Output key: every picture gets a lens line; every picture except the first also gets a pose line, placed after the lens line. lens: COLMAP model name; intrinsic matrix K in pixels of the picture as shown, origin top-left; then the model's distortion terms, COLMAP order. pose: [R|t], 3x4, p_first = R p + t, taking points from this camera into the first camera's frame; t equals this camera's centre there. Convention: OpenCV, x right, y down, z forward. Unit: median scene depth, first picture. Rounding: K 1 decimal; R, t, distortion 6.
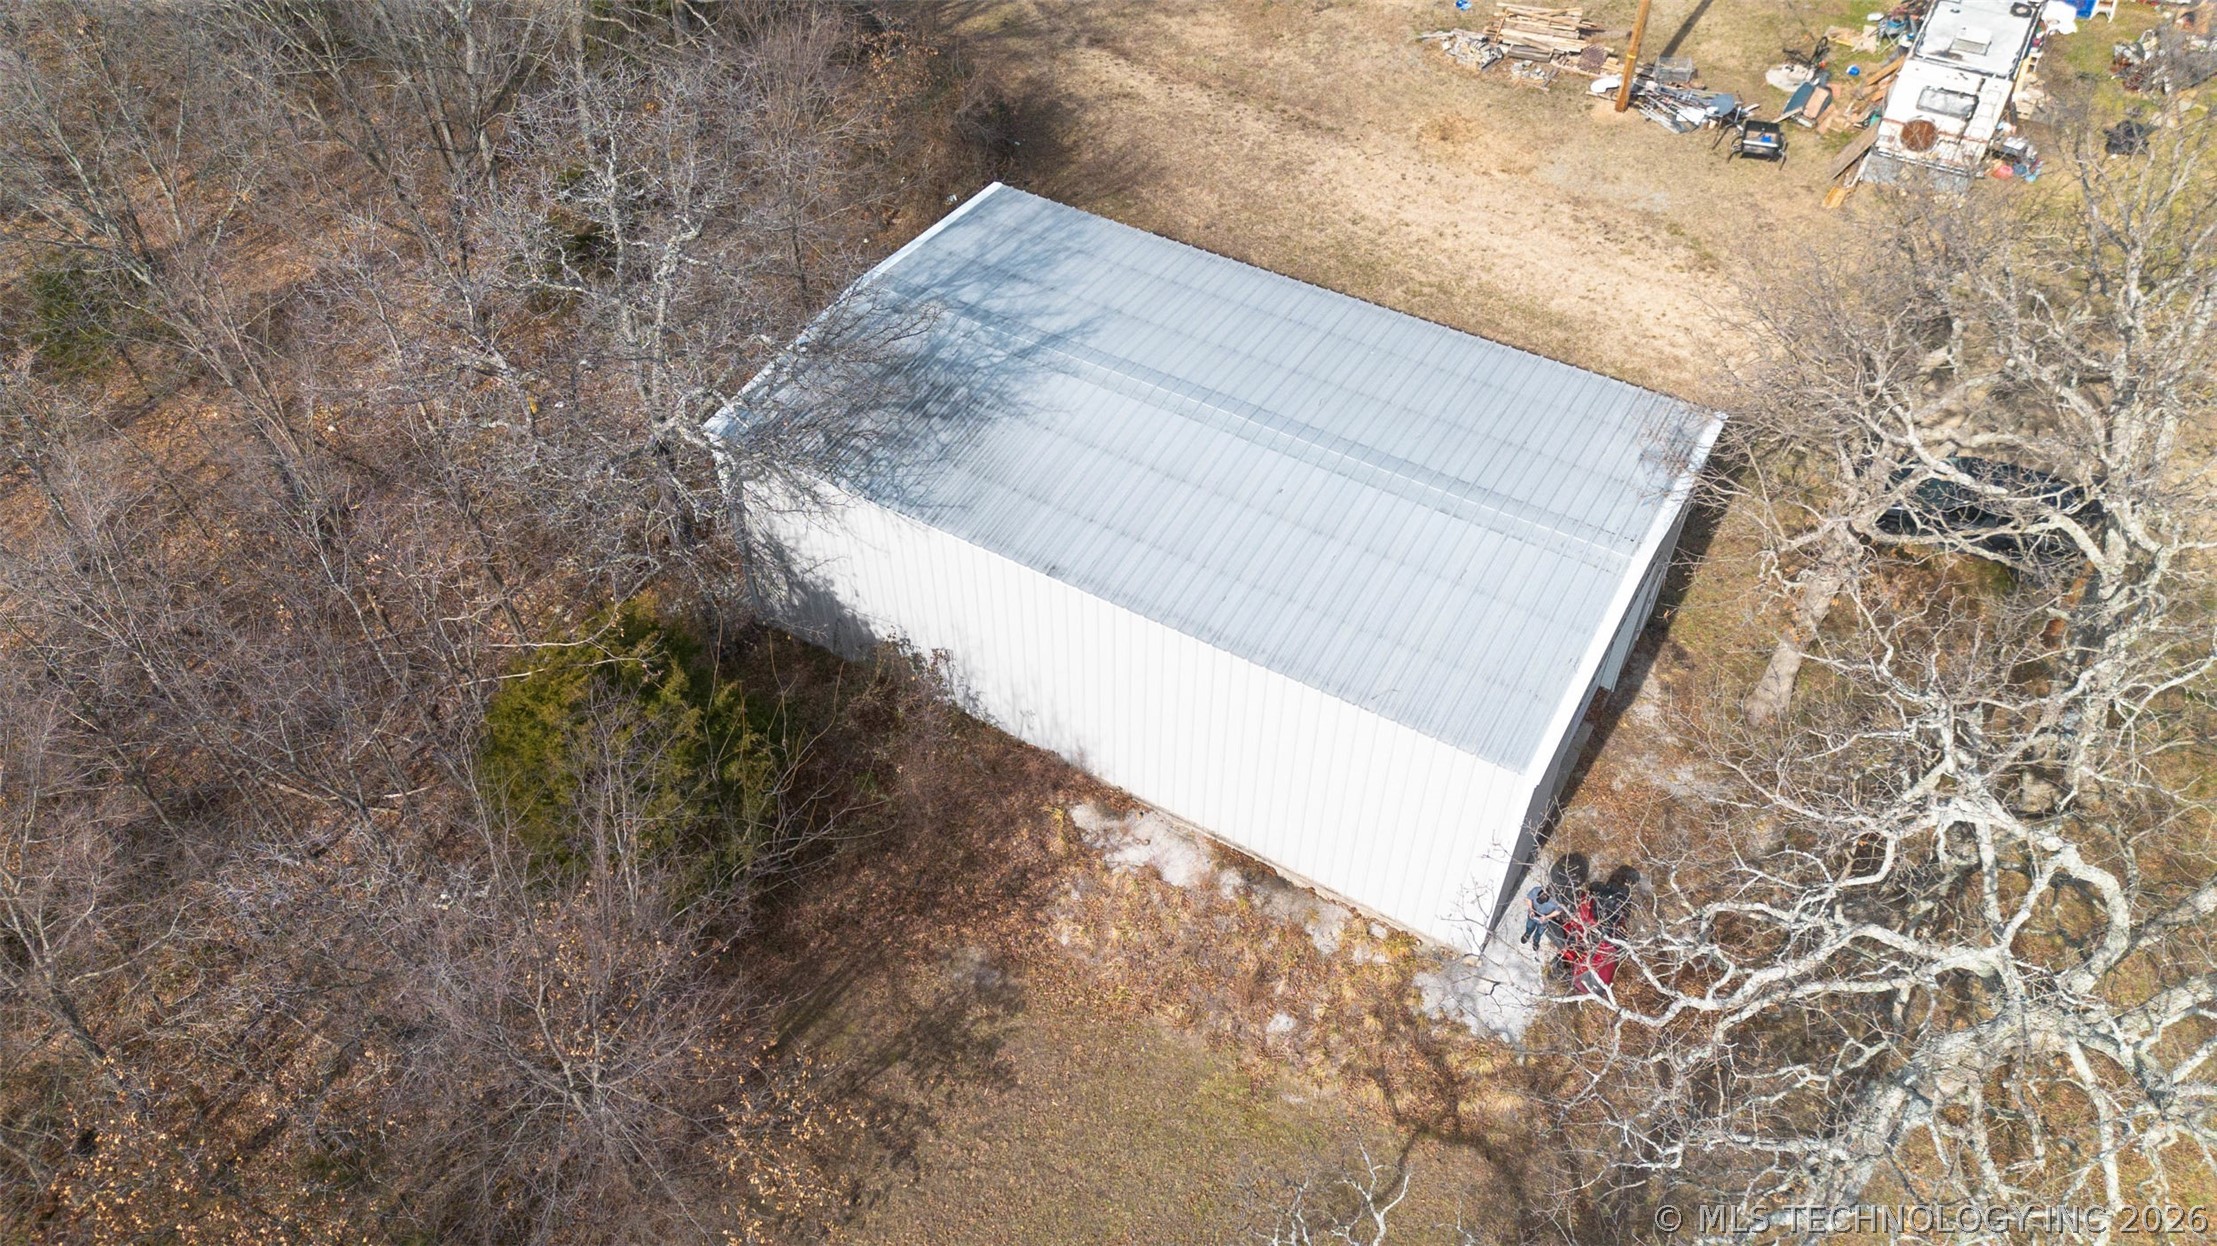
lens RADIAL K [[1555.7, 0, 1108.5], [0, 1555.7, 623.0], [0, 0, 1]] dist [0.064426, -0.058550]
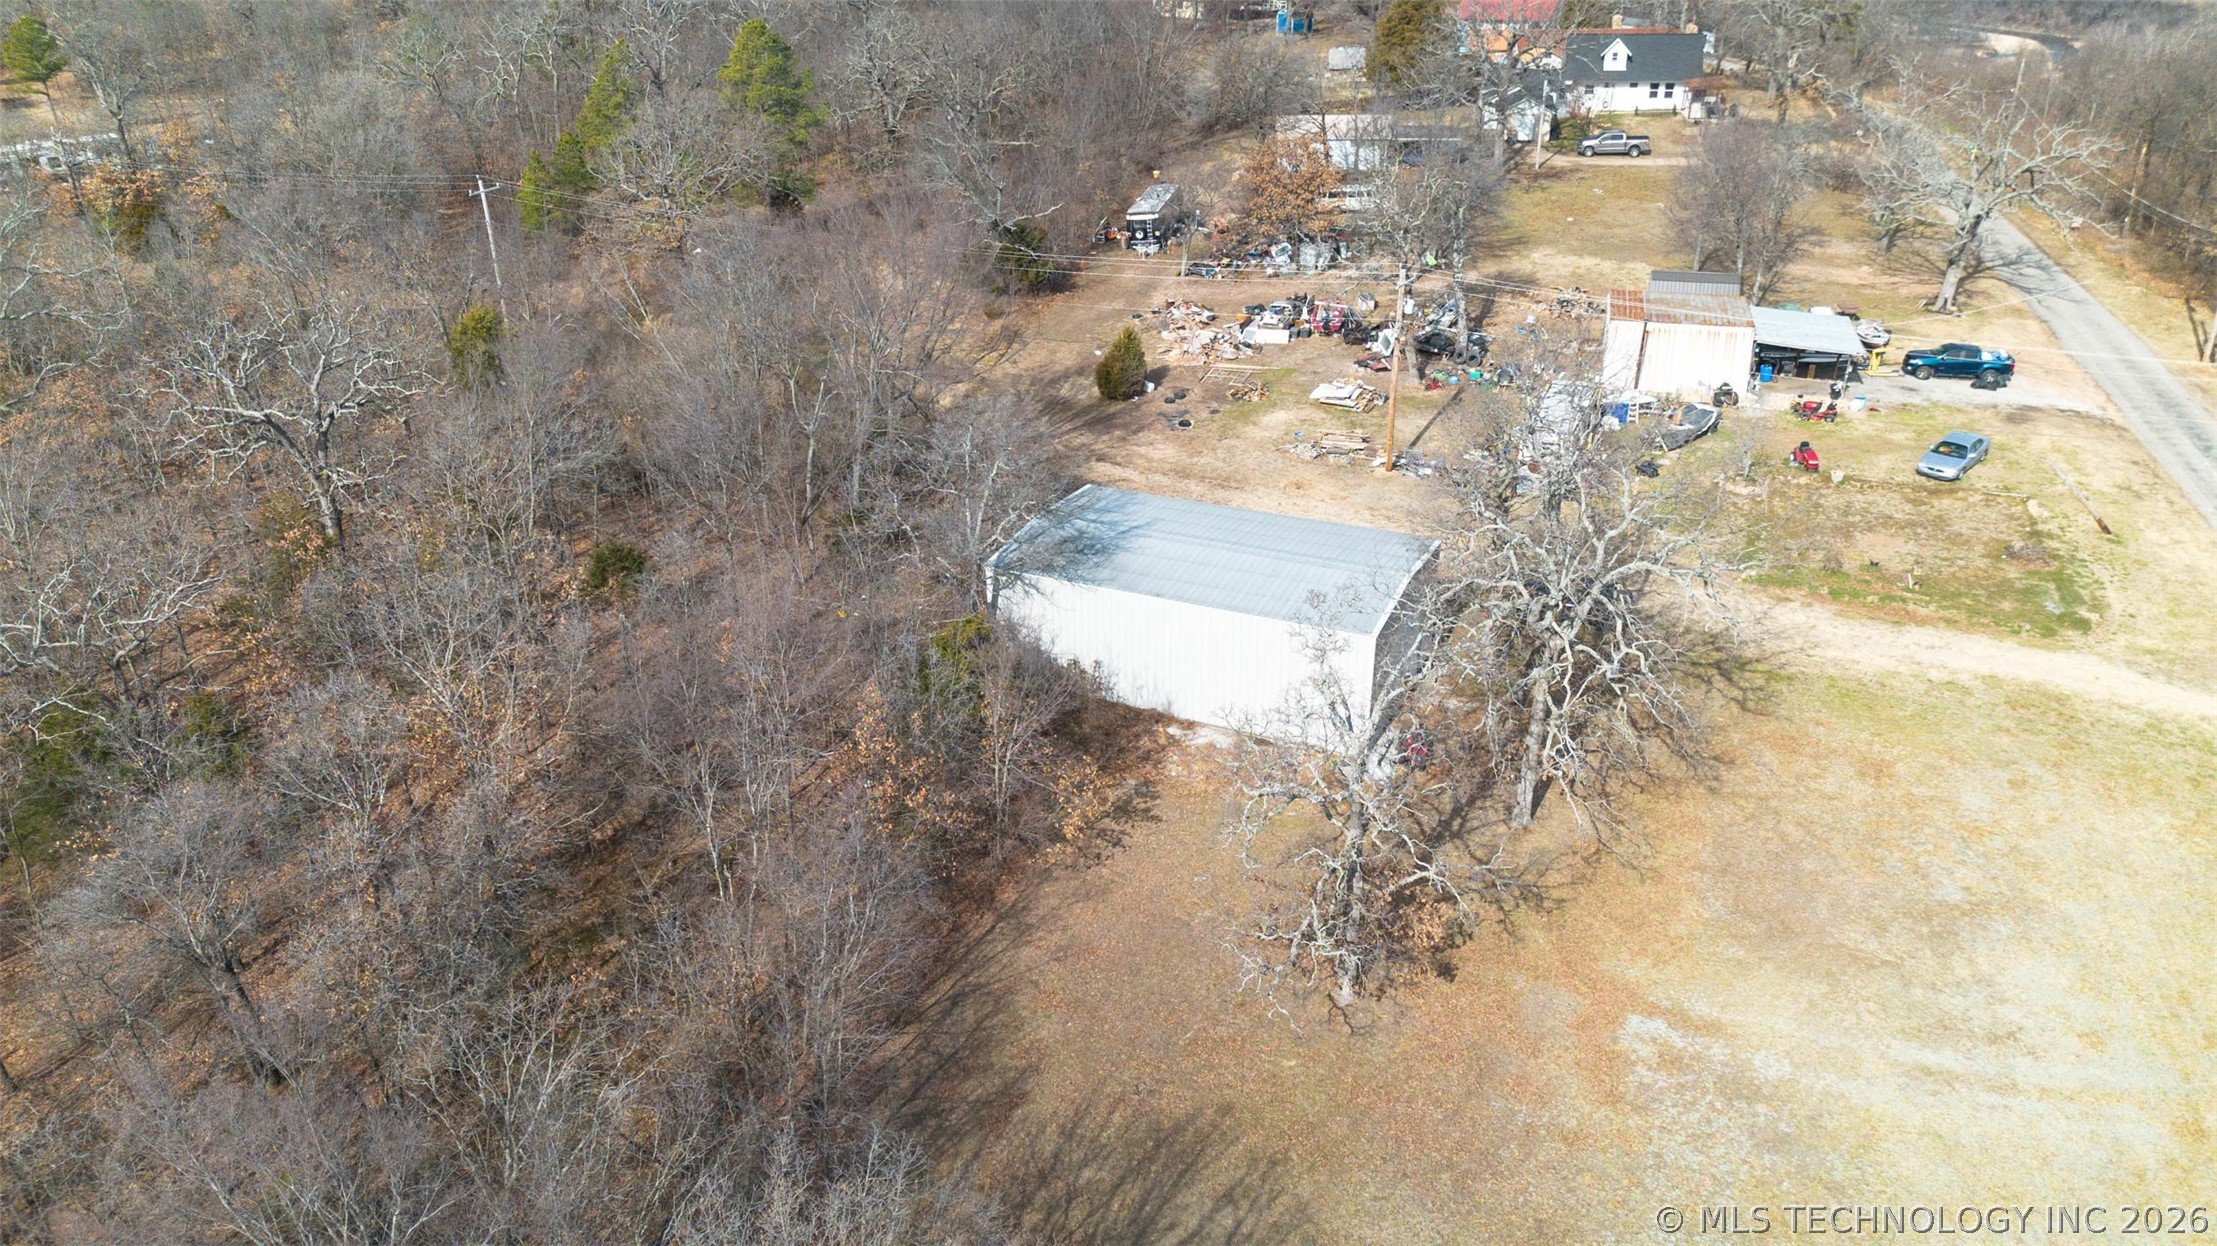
lens RADIAL K [[1555.7, 0, 1108.5], [0, 1555.7, 623.0], [0, 0, 1]] dist [0.064426, -0.058550]
pose [[0.994283, -0.053038, 0.092671, -0.282772], [0.082828, 0.930828, -0.355947, 0.713300], [-0.067382, 0.361588, 0.929900, -0.961395]]
